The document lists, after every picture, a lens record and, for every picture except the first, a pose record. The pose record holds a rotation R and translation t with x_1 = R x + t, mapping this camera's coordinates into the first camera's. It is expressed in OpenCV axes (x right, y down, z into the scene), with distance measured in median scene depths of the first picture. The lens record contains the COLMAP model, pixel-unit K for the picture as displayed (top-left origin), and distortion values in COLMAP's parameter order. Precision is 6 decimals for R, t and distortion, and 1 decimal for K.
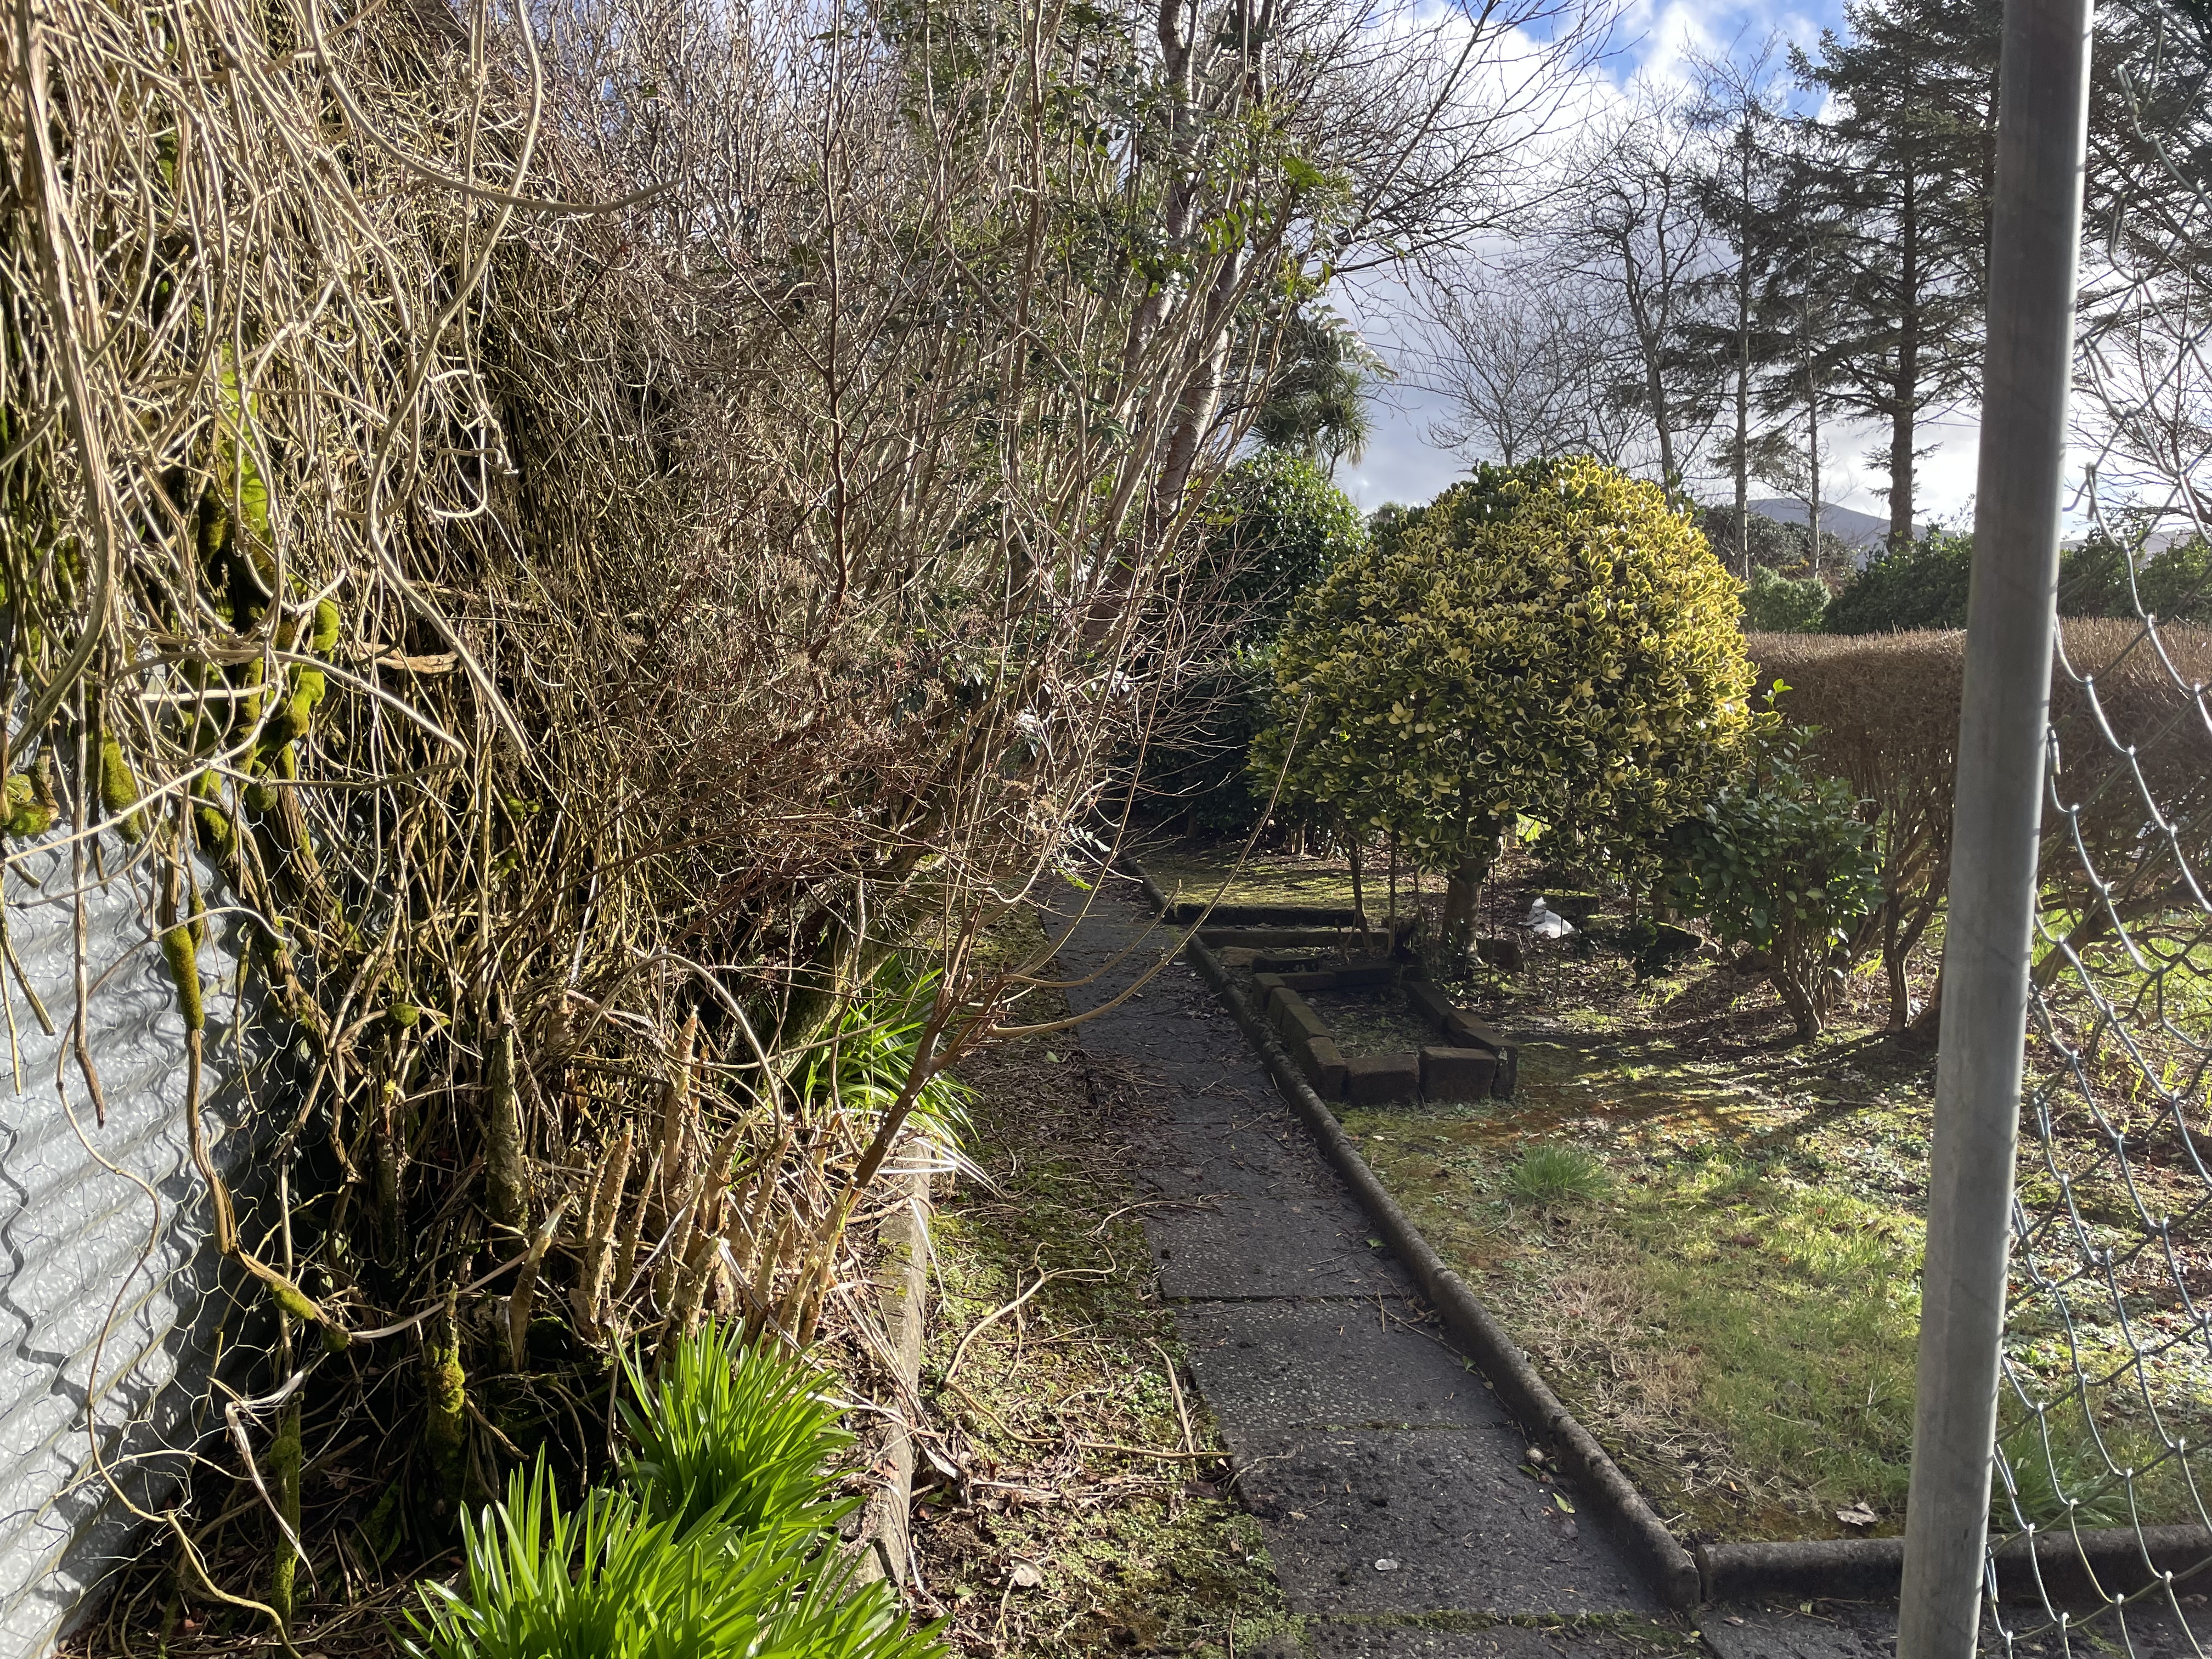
lens RADIAL K [[1682.8, 0, 1104.1], [0, 1682.8, 839.6], [0, 0, 1]] dist [0.067282, -0.088941]
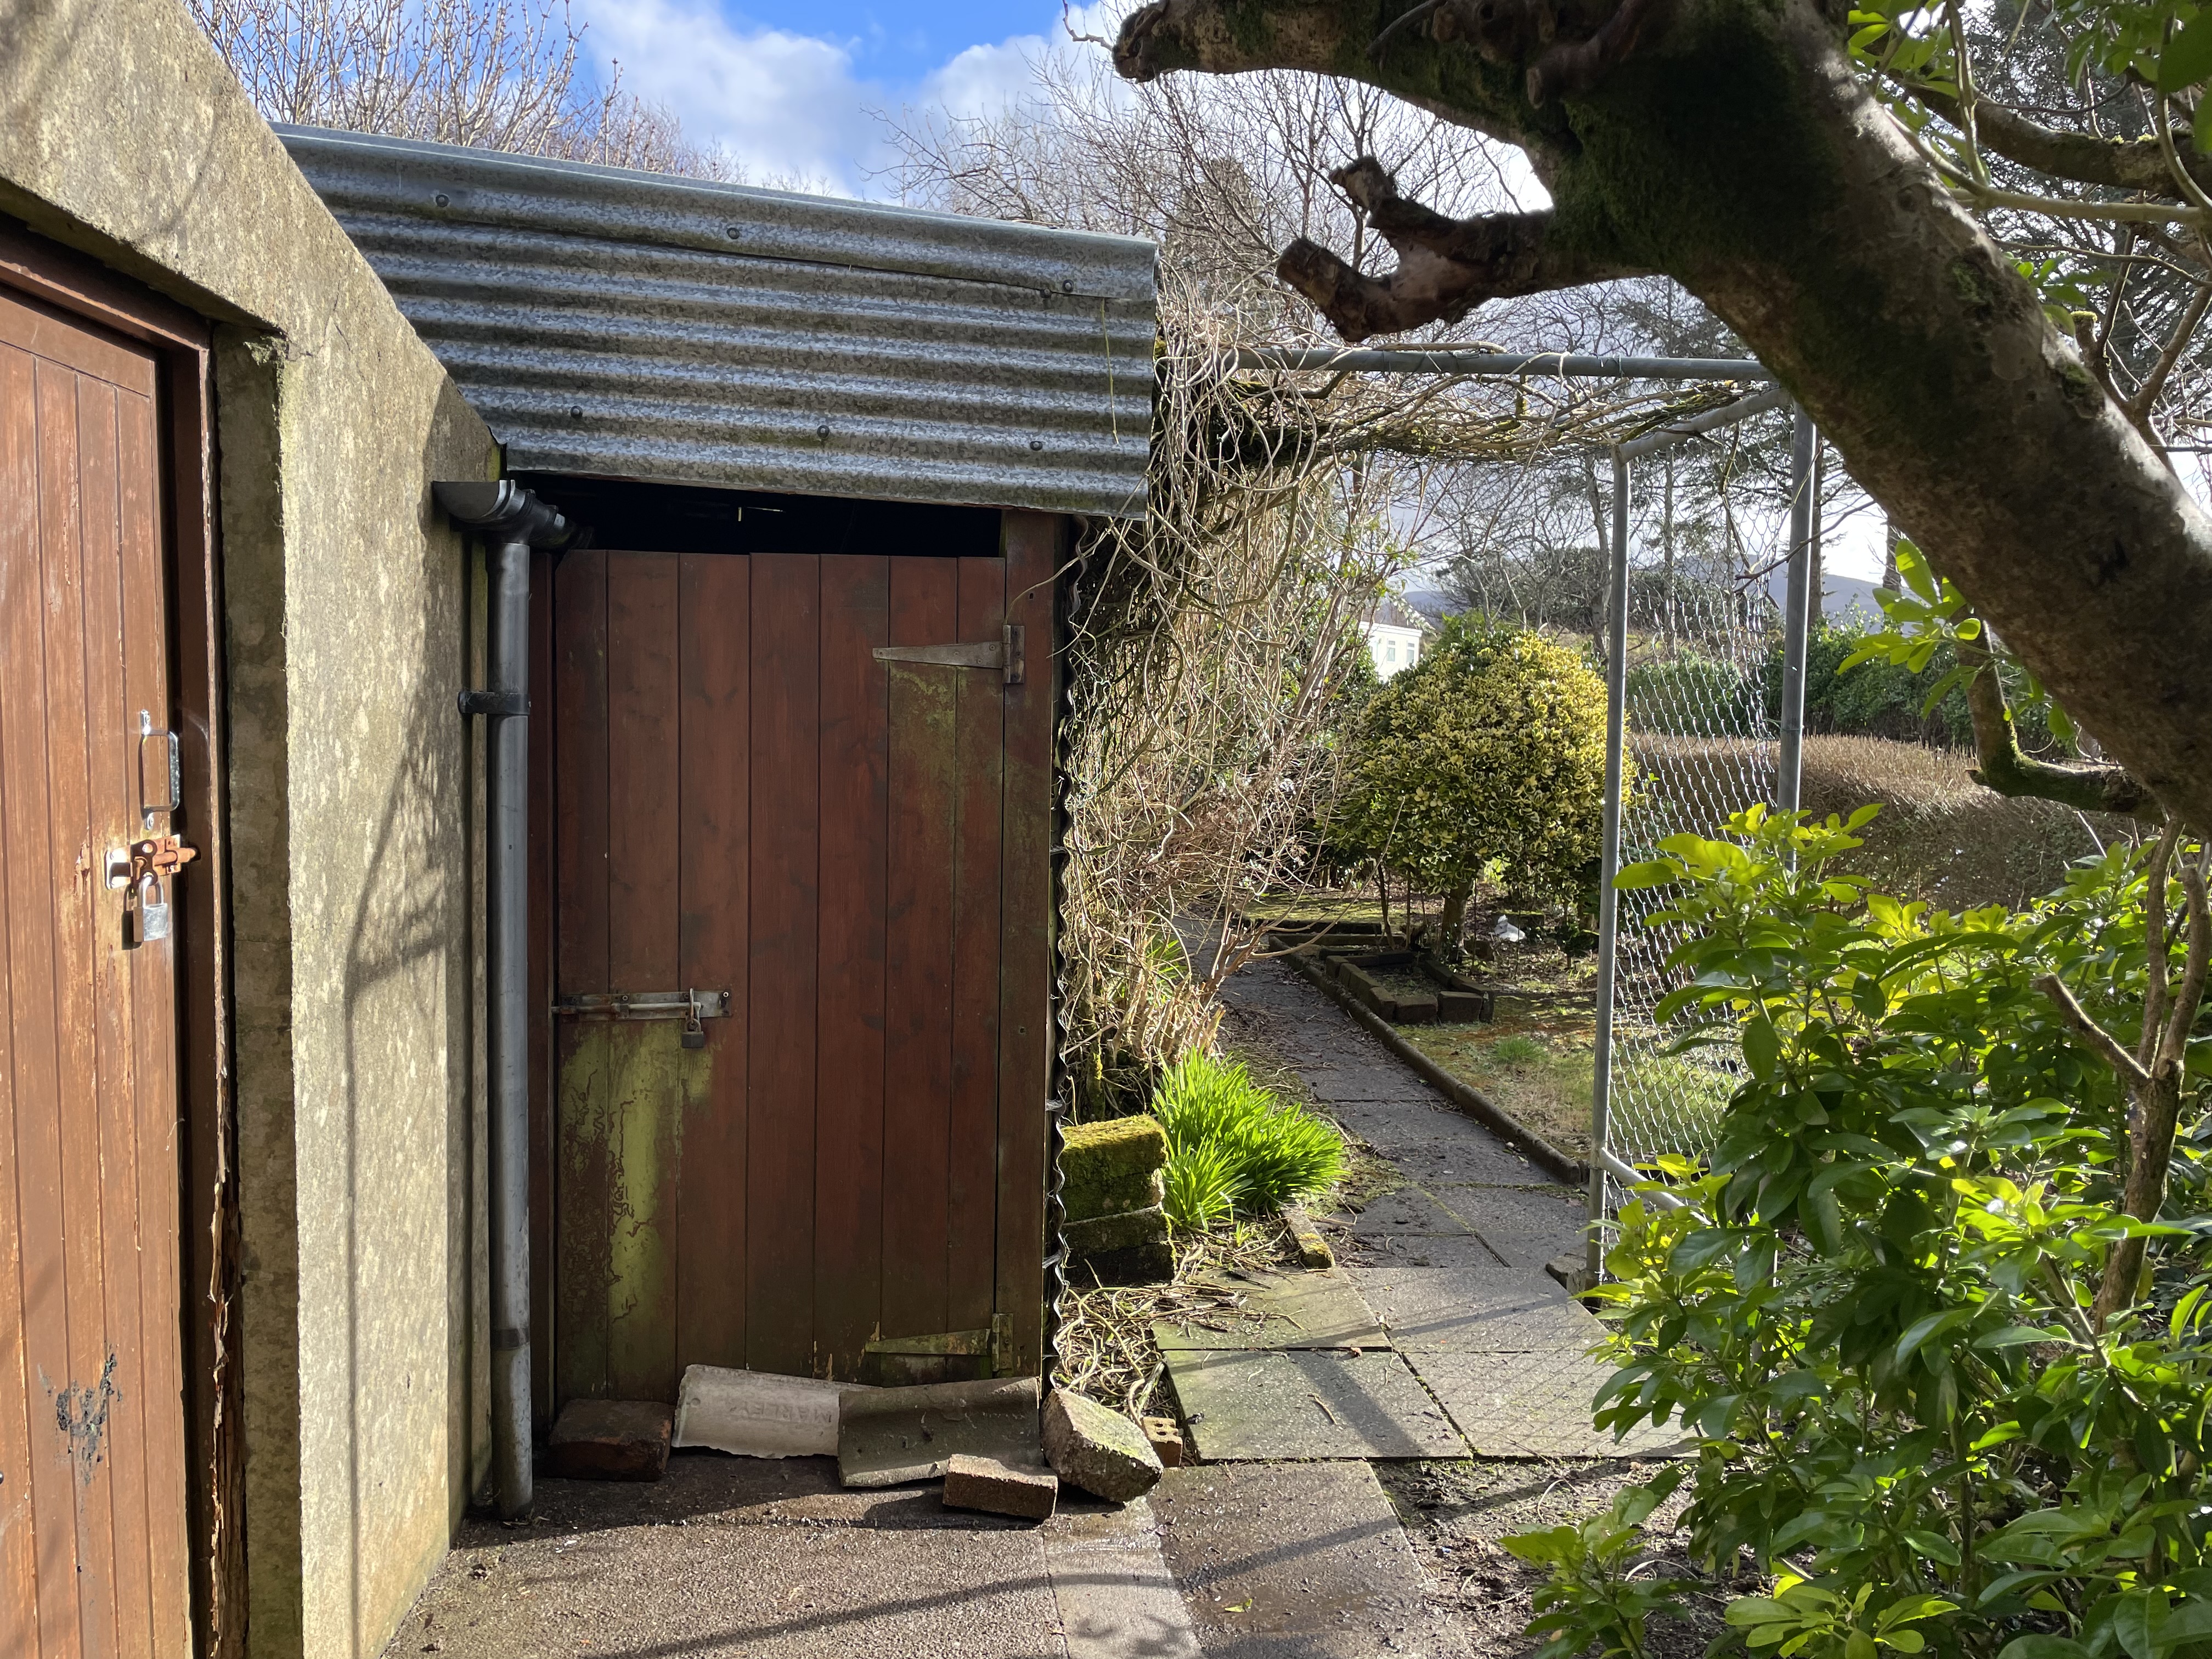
lens RADIAL K [[1682.8, 0, 1105.1], [0, 1682.8, 820.5], [0, 0, 1]] dist [0.067282, -0.088941]
pose [[0.999615, 0.002203, 0.027668, -0.177759], [-0.001068, 0.999160, -0.040958, 0.018630], [-0.027735, 0.040913, 0.998778, -0.633989]]
